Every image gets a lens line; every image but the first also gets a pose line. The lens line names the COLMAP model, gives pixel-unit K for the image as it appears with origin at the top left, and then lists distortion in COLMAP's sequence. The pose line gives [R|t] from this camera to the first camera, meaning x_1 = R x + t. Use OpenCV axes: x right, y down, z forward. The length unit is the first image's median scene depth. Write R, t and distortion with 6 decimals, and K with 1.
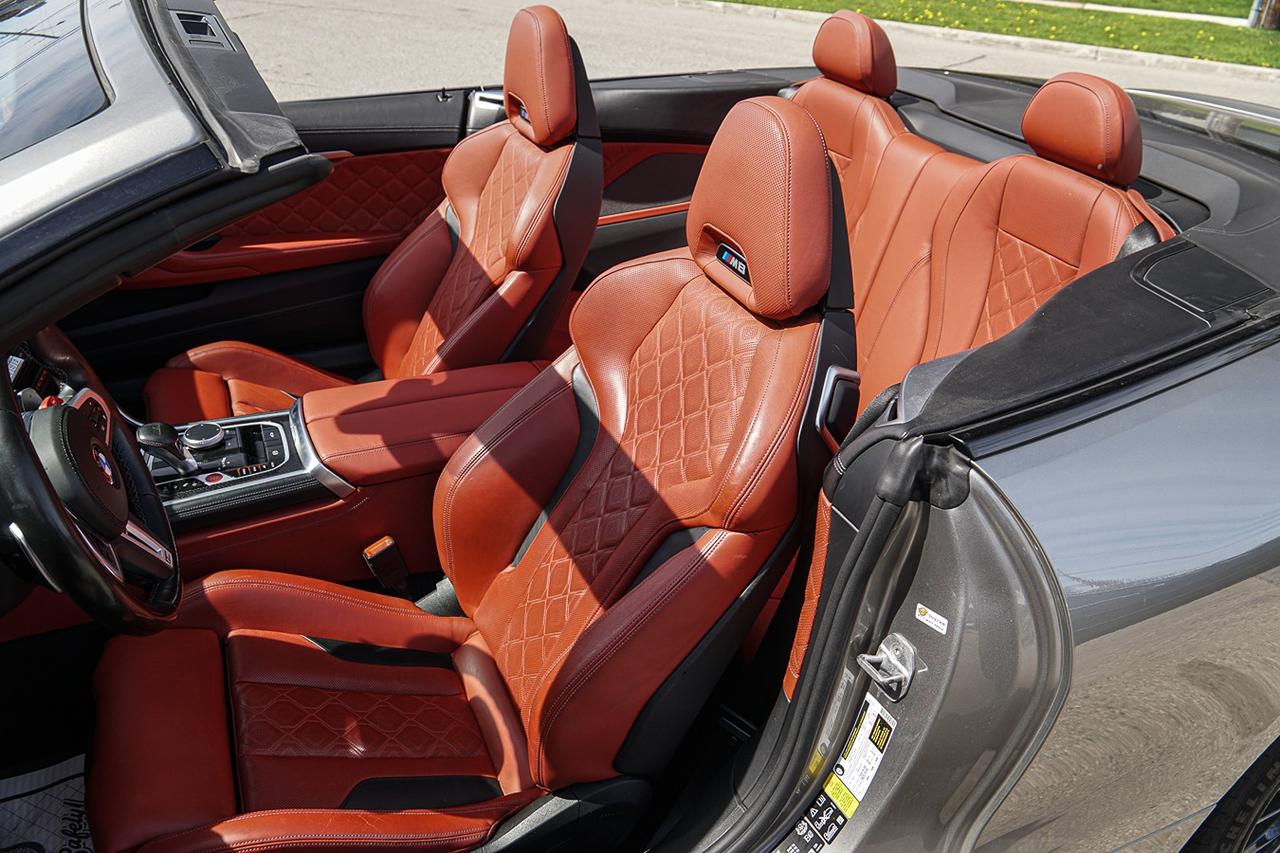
lens RADIAL K [[1012.2, 0, 640.0], [0, 1012.2, 426.5], [0, 0, 1]] dist [-0.134111, 0.117734]
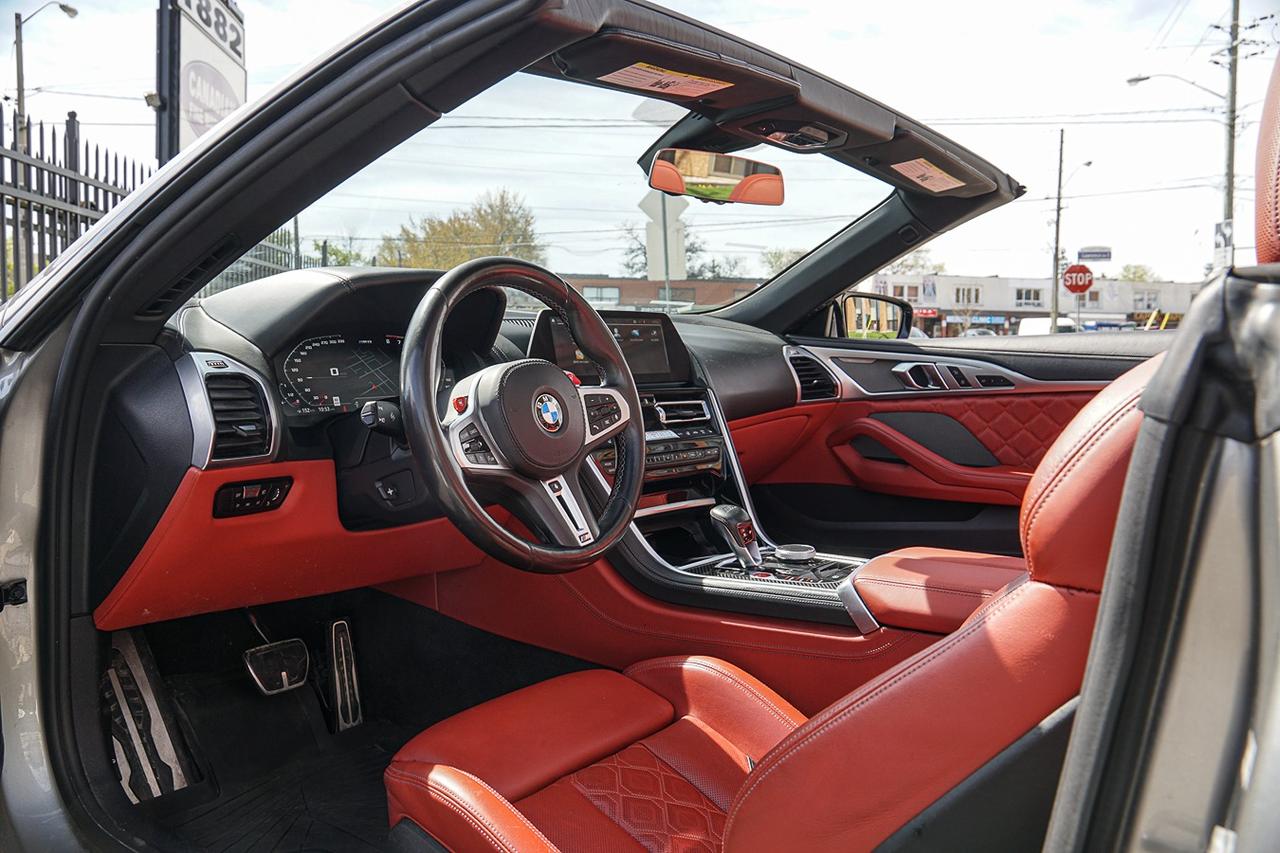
lens RADIAL K [[1012.2, 0, 640.0], [0, 1012.2, 426.5], [0, 0, 1]] dist [-0.134111, 0.117734]
pose [[0.498184, 0.029808, -0.866559, 0.276107], [-0.412940, 0.886948, -0.206889, 0.140606], [0.762426, 0.460906, 0.454172, 0.334067]]
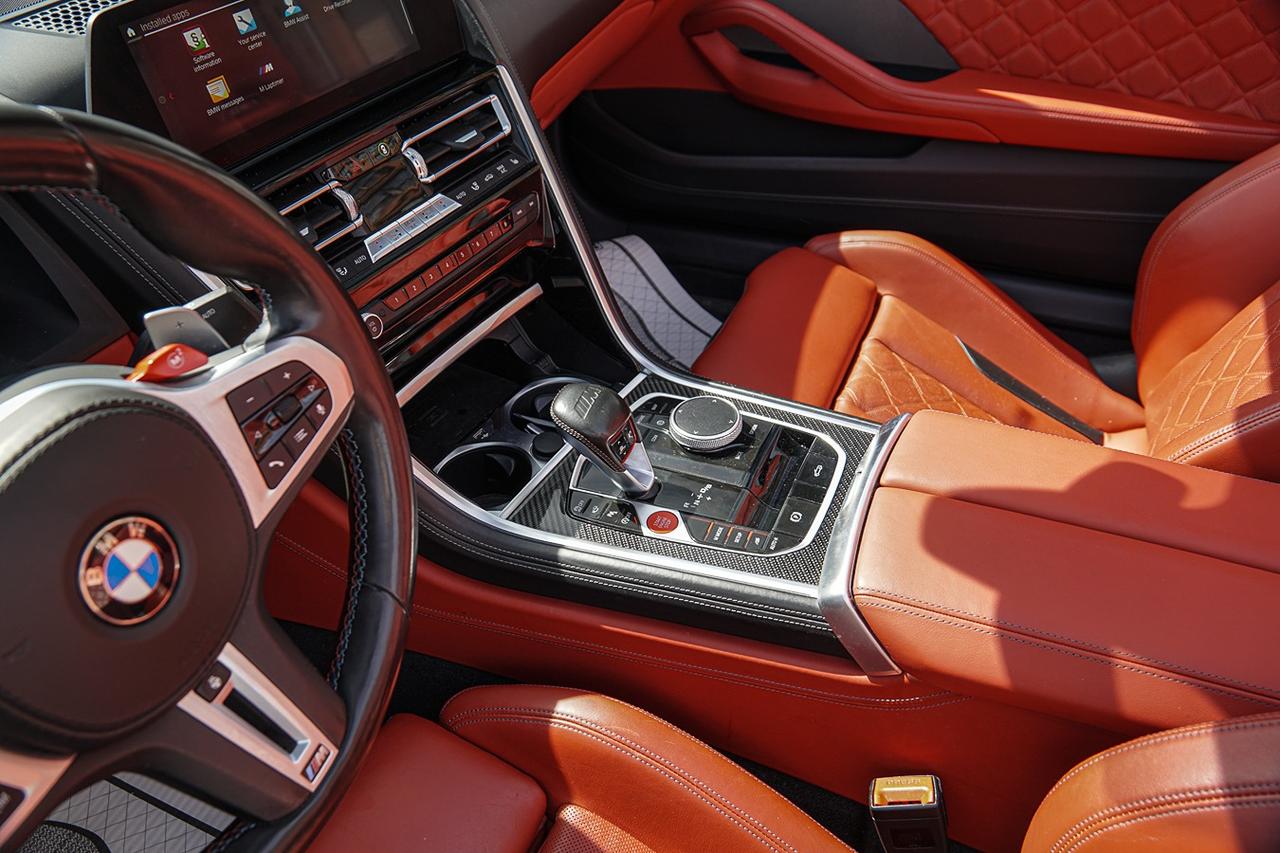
lens RADIAL K [[1012.2, 0, 640.0], [0, 1012.2, 426.5], [0, 0, 1]] dist [-0.134111, 0.117734]
pose [[0.676848, 0.395861, -0.620621, -0.106874], [-0.296418, 0.918289, 0.262455, -0.104724], [0.673805, 0.006322, 0.738882, 0.490957]]
